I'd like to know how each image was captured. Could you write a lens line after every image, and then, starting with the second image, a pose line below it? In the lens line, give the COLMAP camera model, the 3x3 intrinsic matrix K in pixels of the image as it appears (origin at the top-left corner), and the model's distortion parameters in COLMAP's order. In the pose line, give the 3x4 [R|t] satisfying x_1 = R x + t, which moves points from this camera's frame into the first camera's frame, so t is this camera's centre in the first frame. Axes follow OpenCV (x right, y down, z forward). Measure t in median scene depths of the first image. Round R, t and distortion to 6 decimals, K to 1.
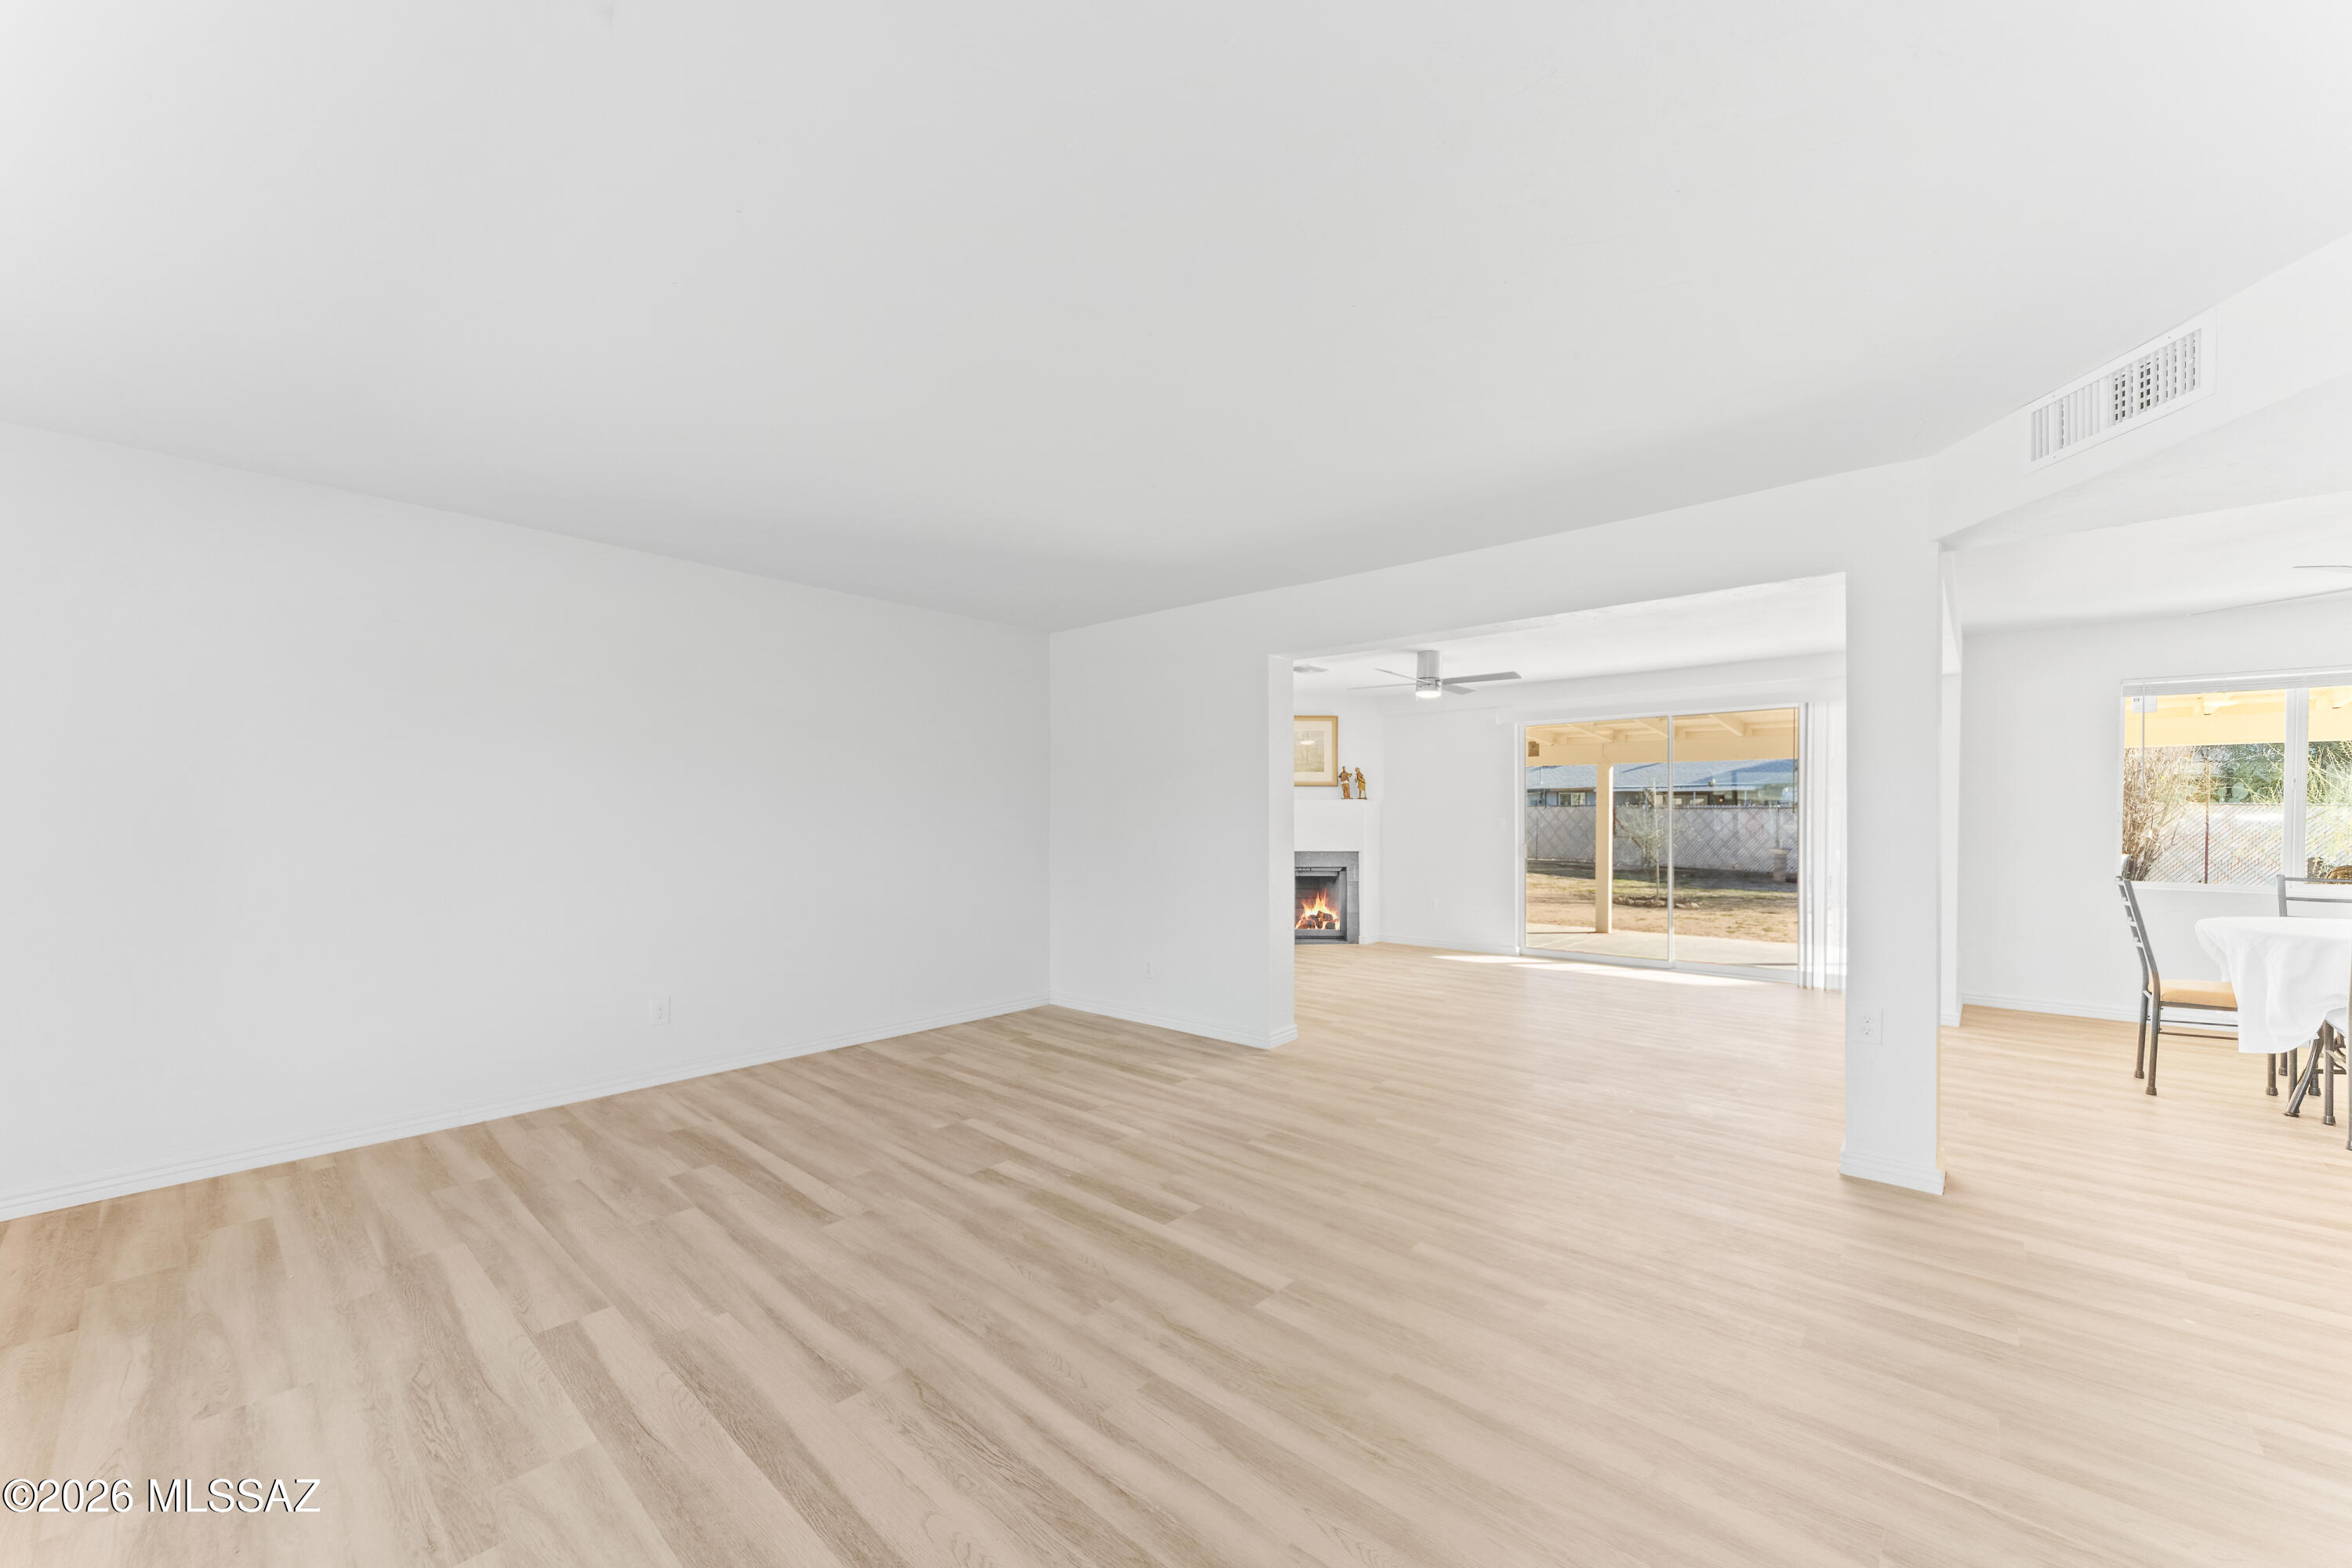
lens RADIAL K [[901.5, 0, 1172.7], [0, 901.5, 827.2], [0, 0, 1]] dist [0.001690, -0.000062]
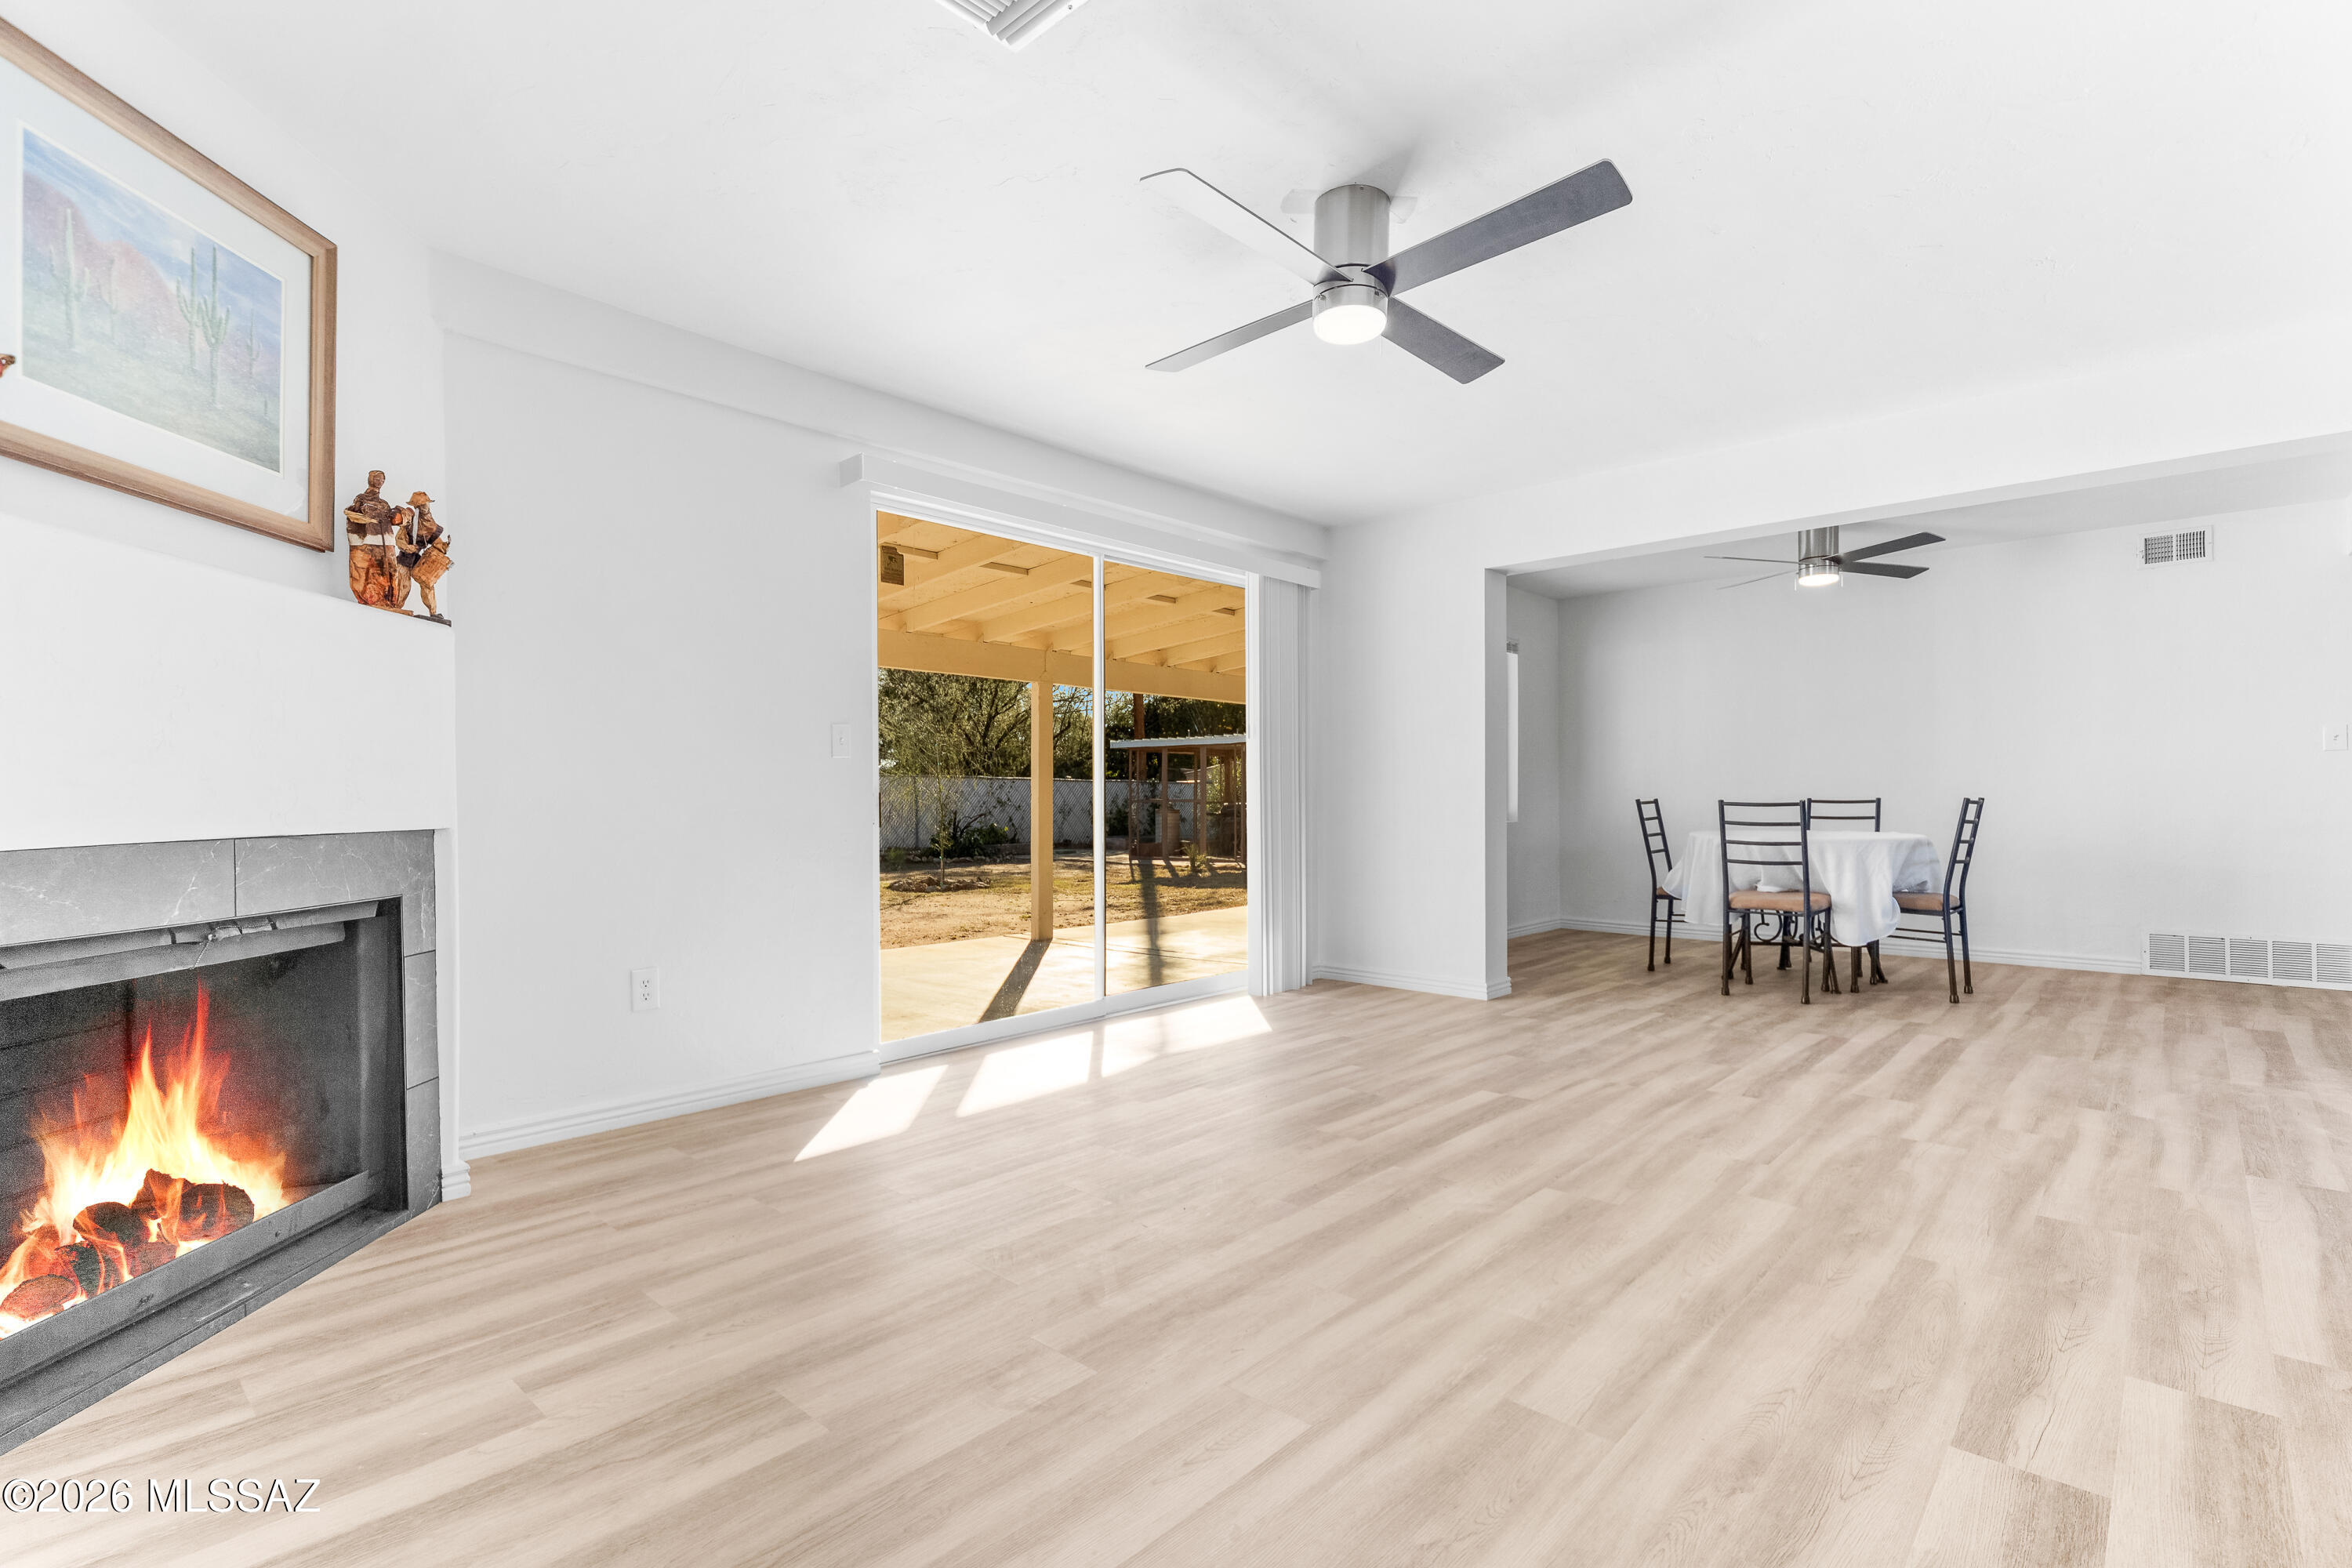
lens RADIAL K [[1071.1, 0, 1164.8], [0, 1071.1, 799.2], [0, 0, 1]] dist [0.000714, -0.000631]
pose [[0.025813, -0.005051, 0.999654, -0.196421], [0.014106, 0.999890, 0.004688, 0.044910], [-0.999567, 0.013980, 0.025881, 1.821662]]
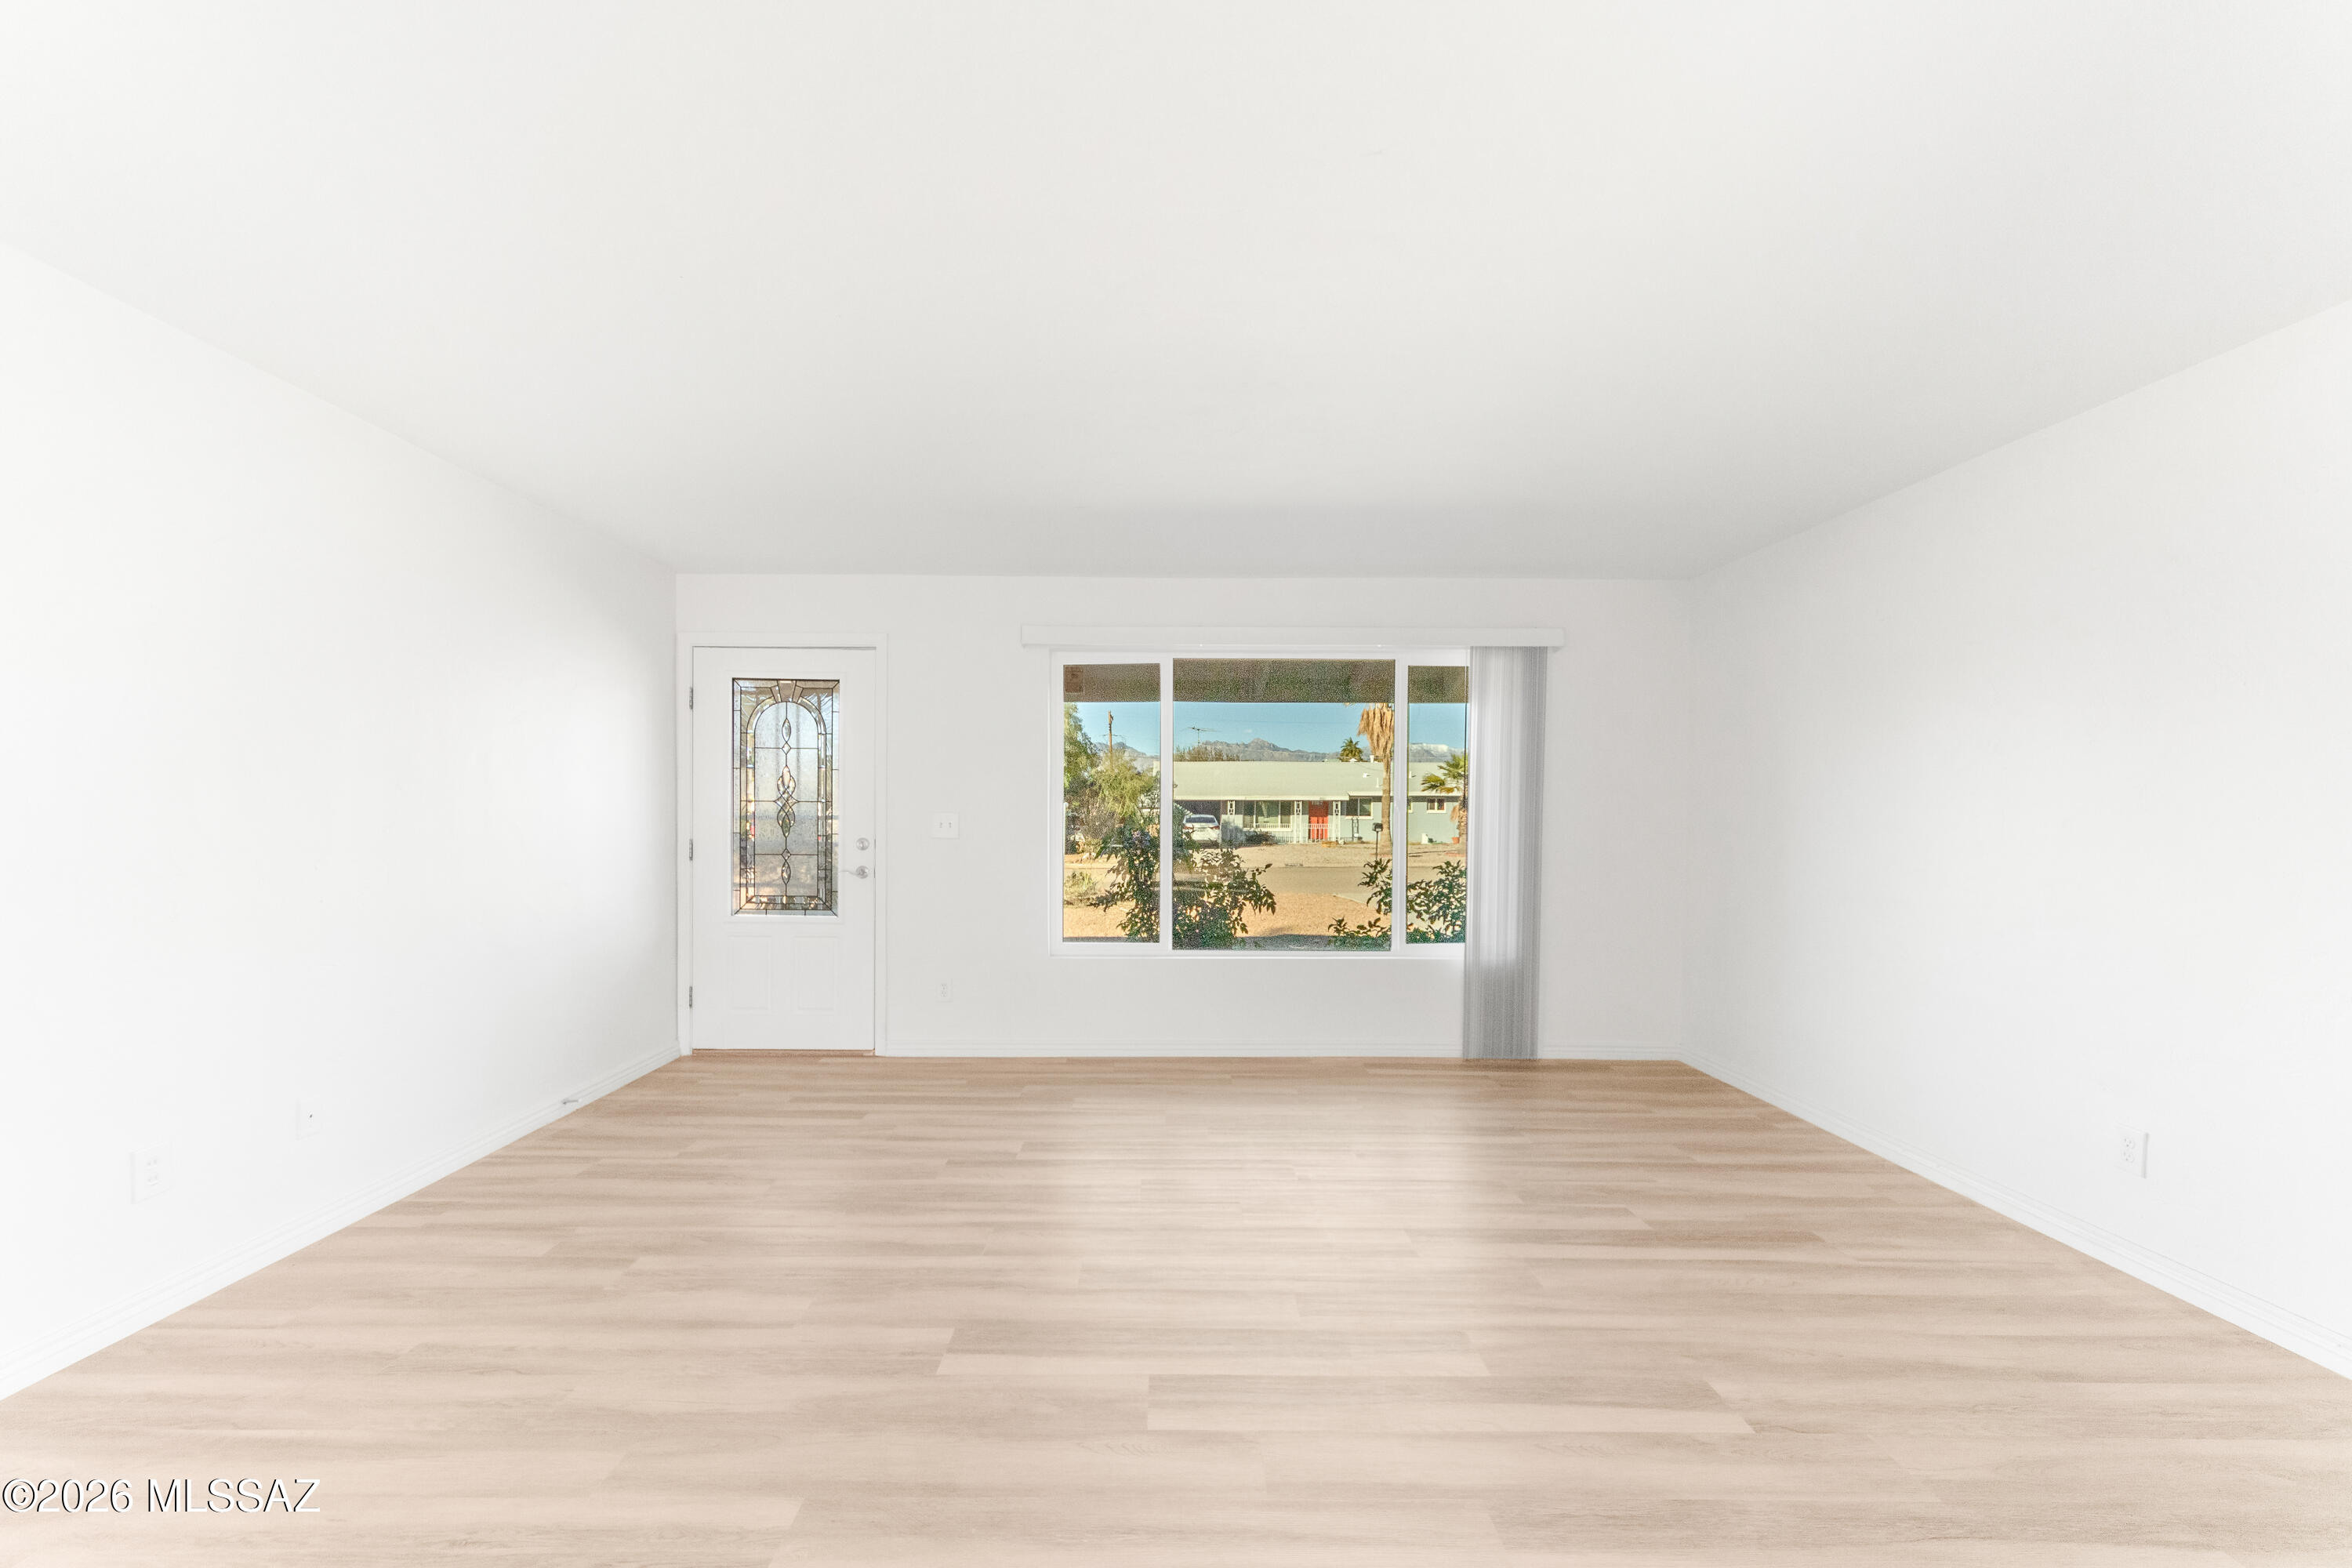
lens RADIAL K [[901.5, 0, 1172.7], [0, 901.5, 827.2], [0, 0, 1]] dist [0.001690, -0.000062]
pose [[-0.732341, 0.009065, -0.680878, 0.344889], [-0.016694, 0.999372, 0.031260, -0.022266], [0.680733, 0.034260, -0.731730, 1.115529]]
